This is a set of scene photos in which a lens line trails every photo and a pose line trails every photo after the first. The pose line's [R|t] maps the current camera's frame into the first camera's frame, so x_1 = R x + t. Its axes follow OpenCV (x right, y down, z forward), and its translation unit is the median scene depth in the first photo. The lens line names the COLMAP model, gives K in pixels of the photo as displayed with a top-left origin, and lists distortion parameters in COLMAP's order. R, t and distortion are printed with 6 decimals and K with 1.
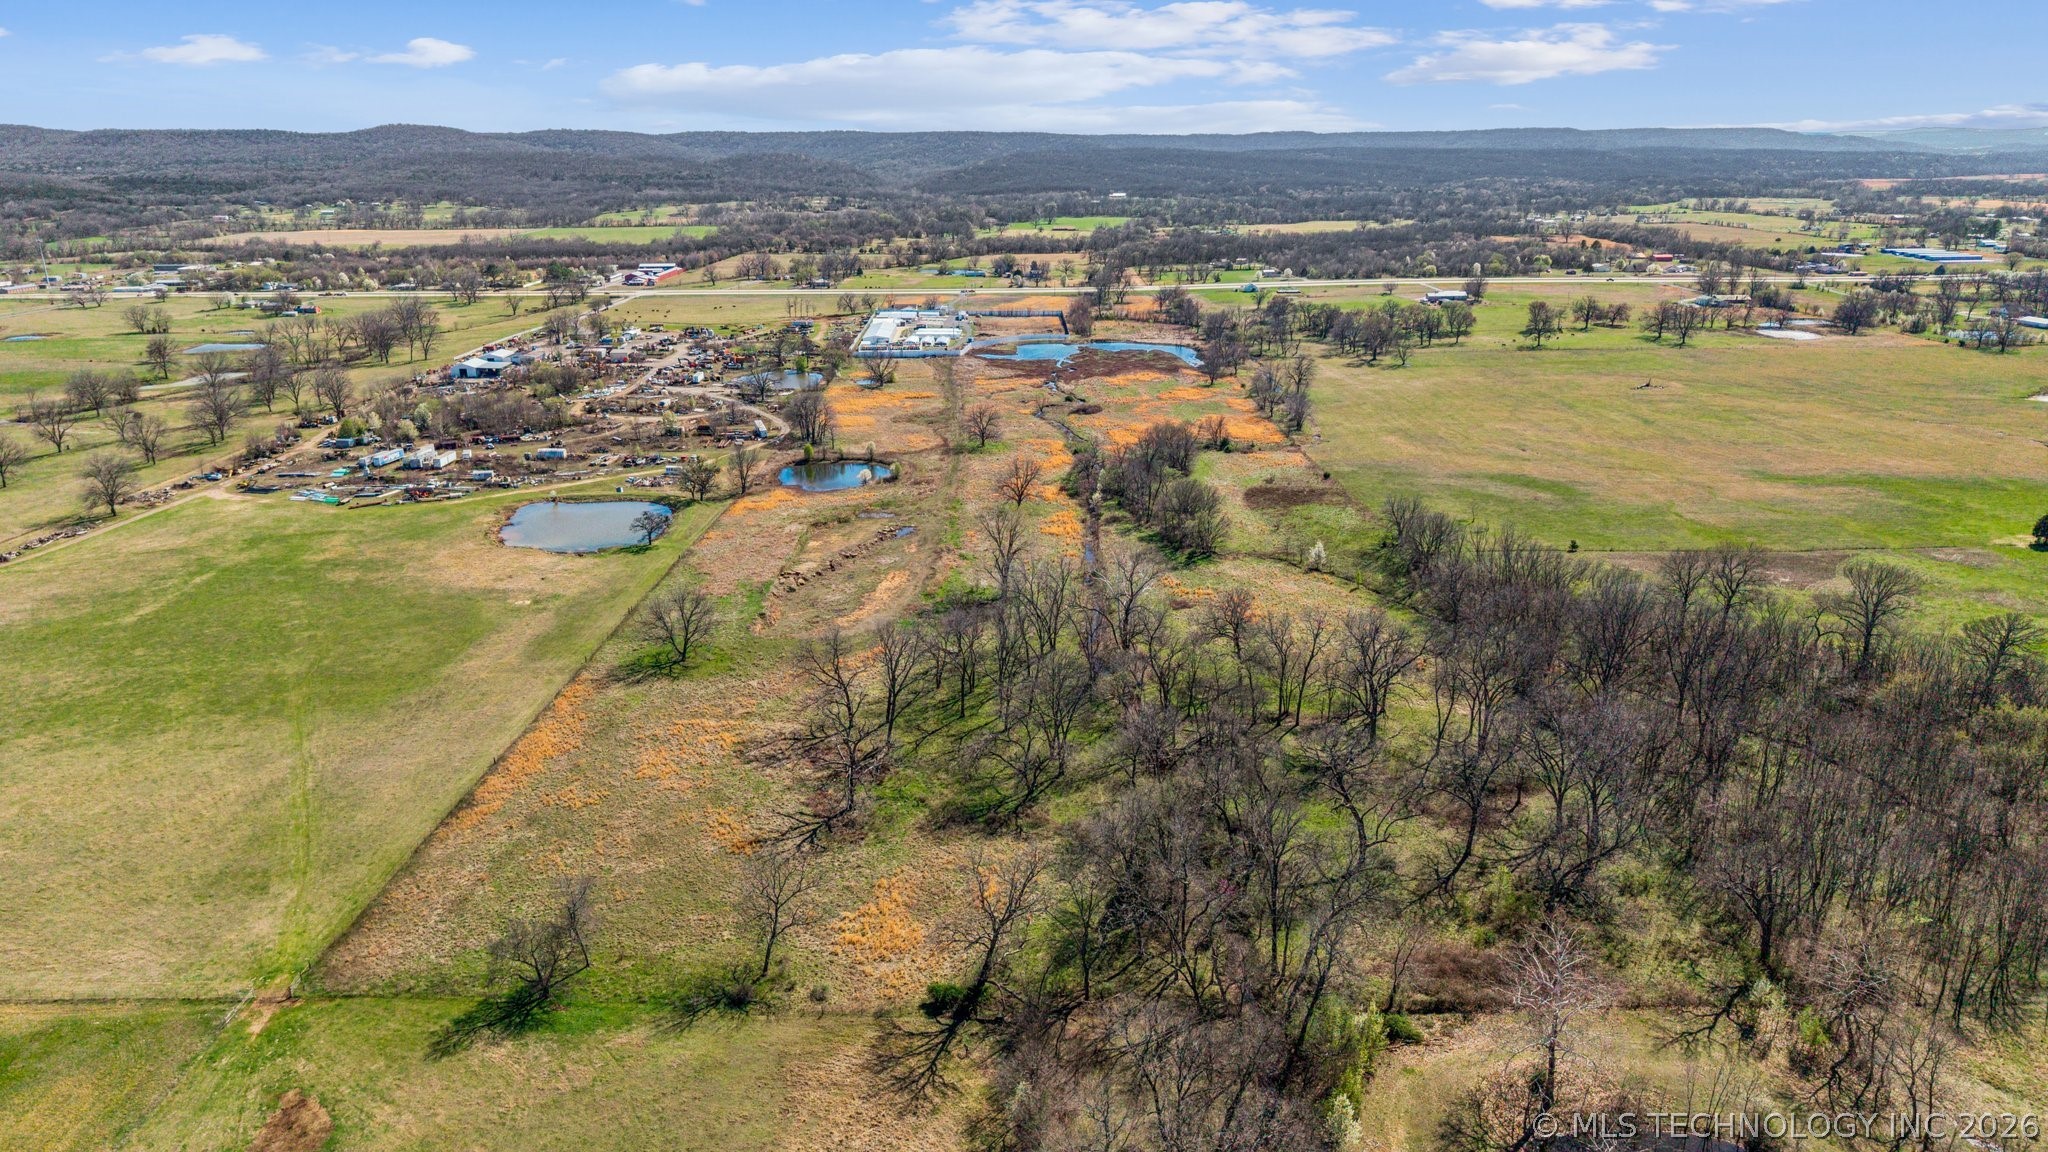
lens RADIAL K [[1386.7, 0, 1024.0], [0, 1386.7, 576.0], [0, 0, 1]] dist [0.056926, -0.093075]
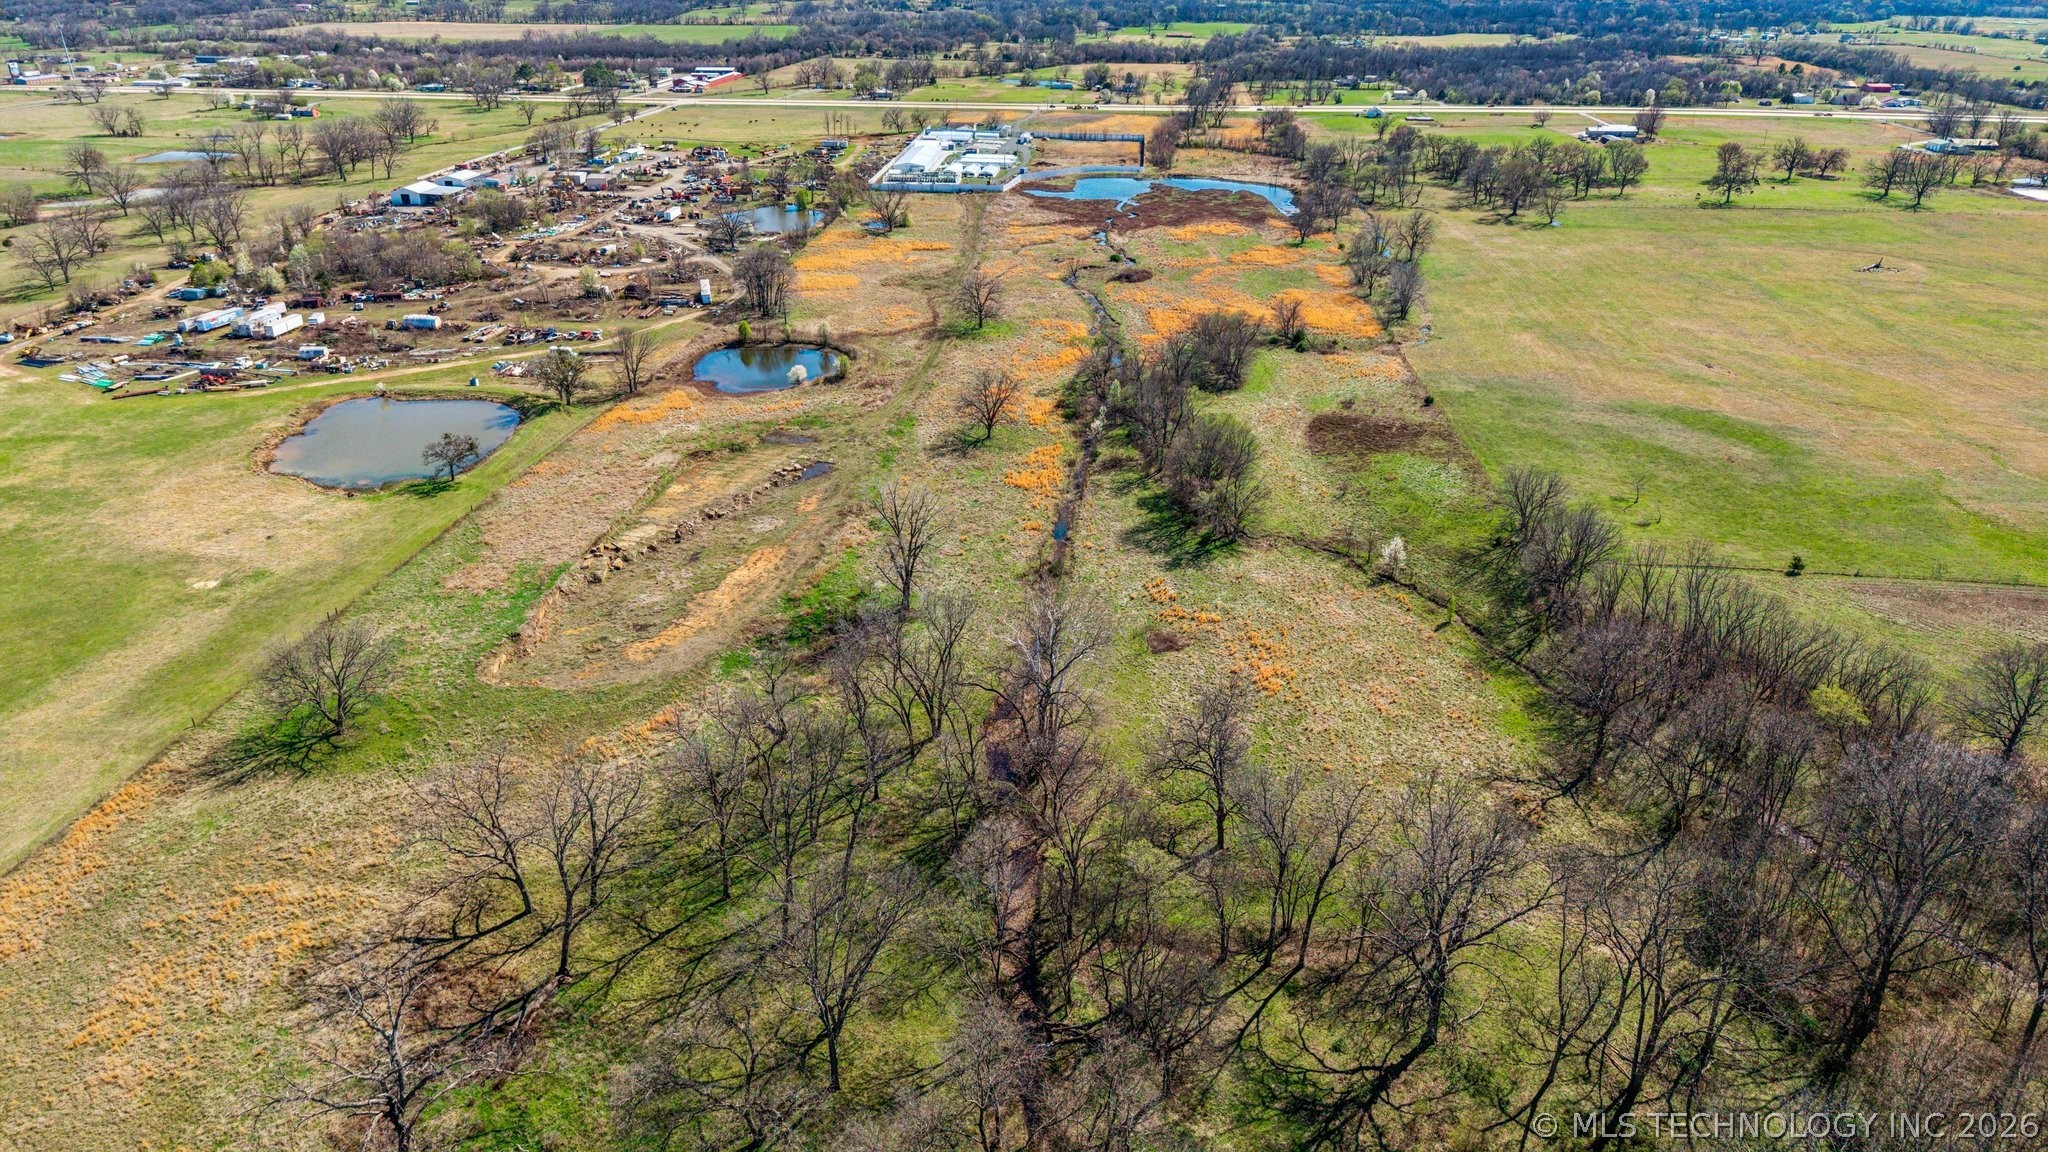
lens RADIAL K [[1434.6, 0, 1024.0], [0, 1434.6, 576.0], [0, 0, 1]] dist [0.007059, -0.004154]
pose [[0.996534, 0.046736, -0.068810, 0.032210], [-0.038406, 0.992299, 0.117757, -0.030185], [0.073784, -0.114707, 0.990656, 0.119855]]
